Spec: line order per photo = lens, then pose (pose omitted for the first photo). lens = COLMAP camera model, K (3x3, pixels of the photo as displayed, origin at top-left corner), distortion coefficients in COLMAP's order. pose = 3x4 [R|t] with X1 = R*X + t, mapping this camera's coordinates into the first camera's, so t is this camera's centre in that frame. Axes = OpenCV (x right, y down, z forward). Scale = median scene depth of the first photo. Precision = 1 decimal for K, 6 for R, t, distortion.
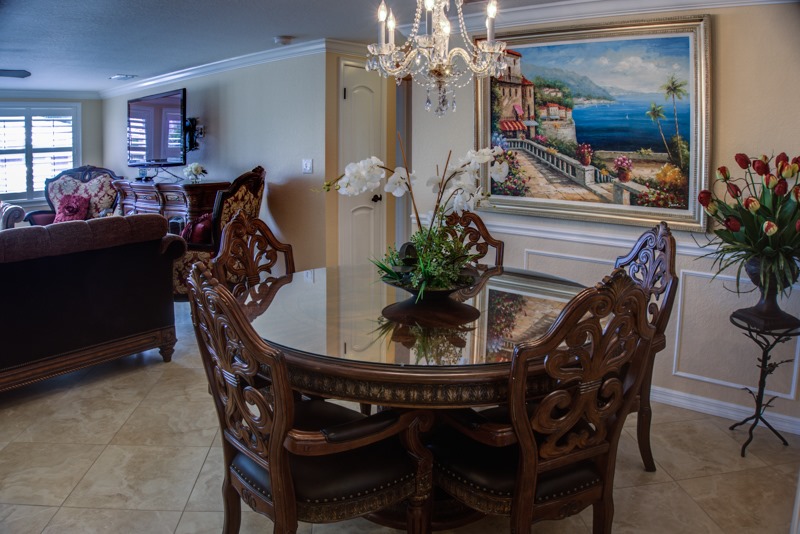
lens RADIAL K [[561.5, 0, 396.3], [0, 561.5, 248.7], [0, 0, 1]] dist [-0.214897, 0.070007]
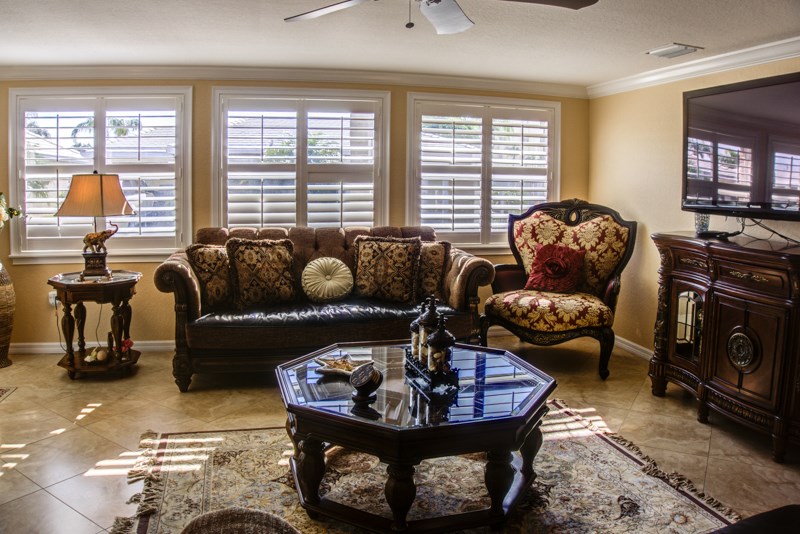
lens RADIAL K [[599.7, 0, 401.9], [0, 599.7, 254.6], [0, 0, 1]] dist [-0.254853, 0.107481]
pose [[0.816605, 0.081449, -0.571421, -0.447539], [-0.112026, 0.993533, -0.018478, -0.070208], [0.566221, 0.079103, 0.820449, 0.378822]]
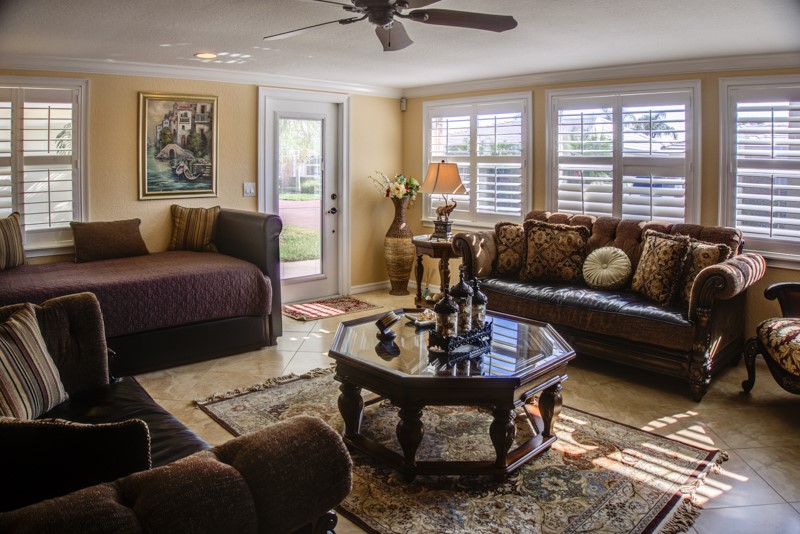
lens RADIAL K [[561.5, 0, 396.3], [0, 561.5, 248.7], [0, 0, 1]] dist [-0.214897, 0.070007]
pose [[-0.119255, 0.148660, -0.981671, -0.197806], [-0.171858, 0.970712, 0.167878, -0.146012], [0.977877, 0.188728, -0.090214, 0.767215]]
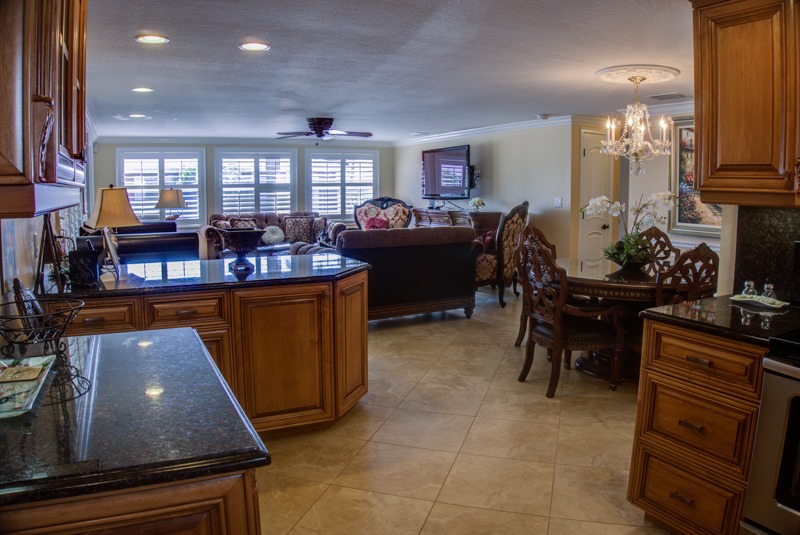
lens RADIAL K [[587.2, 0, 400.8], [0, 587.2, 249.9], [0, 0, 1]] dist [-0.292386, 0.183682]
pose [[0.927591, 0.037109, -0.371749, 0.019654], [-0.063991, 0.996131, -0.060234, 0.084983], [0.368076, 0.079661, 0.926377, -0.489111]]
